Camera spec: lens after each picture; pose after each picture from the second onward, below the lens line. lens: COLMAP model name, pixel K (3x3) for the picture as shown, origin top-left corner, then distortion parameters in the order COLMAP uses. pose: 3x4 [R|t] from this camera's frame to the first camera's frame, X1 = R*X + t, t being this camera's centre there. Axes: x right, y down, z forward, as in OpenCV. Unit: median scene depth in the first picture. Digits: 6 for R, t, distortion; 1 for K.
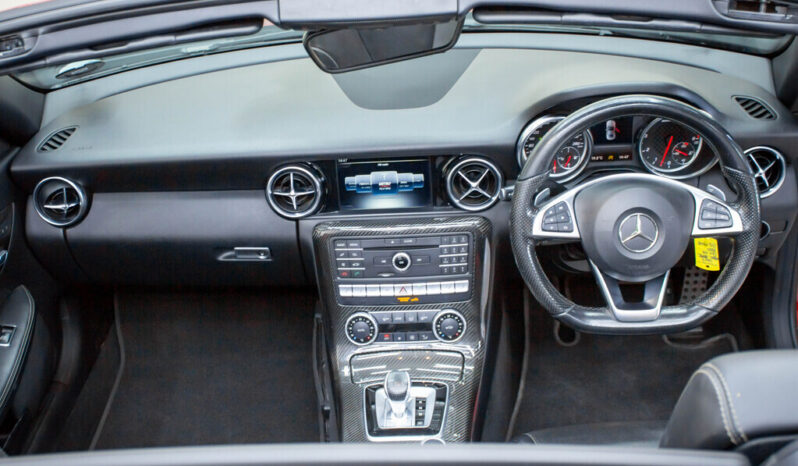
lens RADIAL K [[1236.8, 0, 399.0], [0, 1236.8, 233.0], [0, 0, 1]] dist [-0.092823, 0.170910]
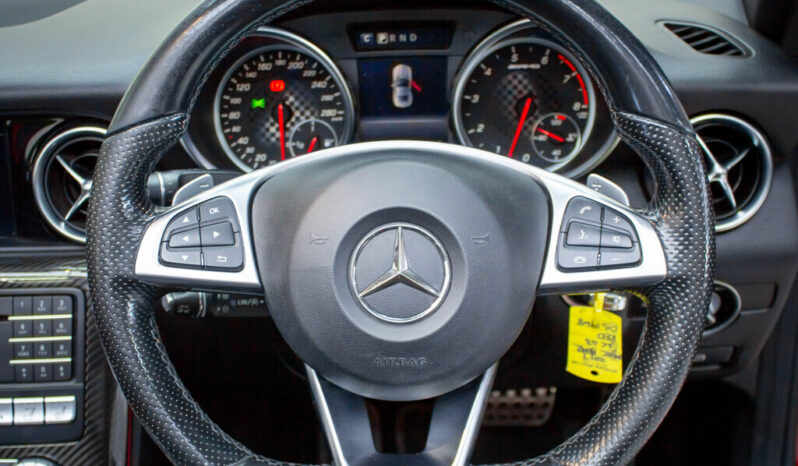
lens RADIAL K [[1236.8, 0, 399.0], [0, 1236.8, 233.0], [0, 0, 1]] dist [-0.092823, 0.170910]
pose [[0.999673, 0.023188, 0.010762, 0.171064], [-0.021688, 0.992151, -0.123150, 0.032098], [-0.013533, 0.122877, 0.992330, 0.549191]]
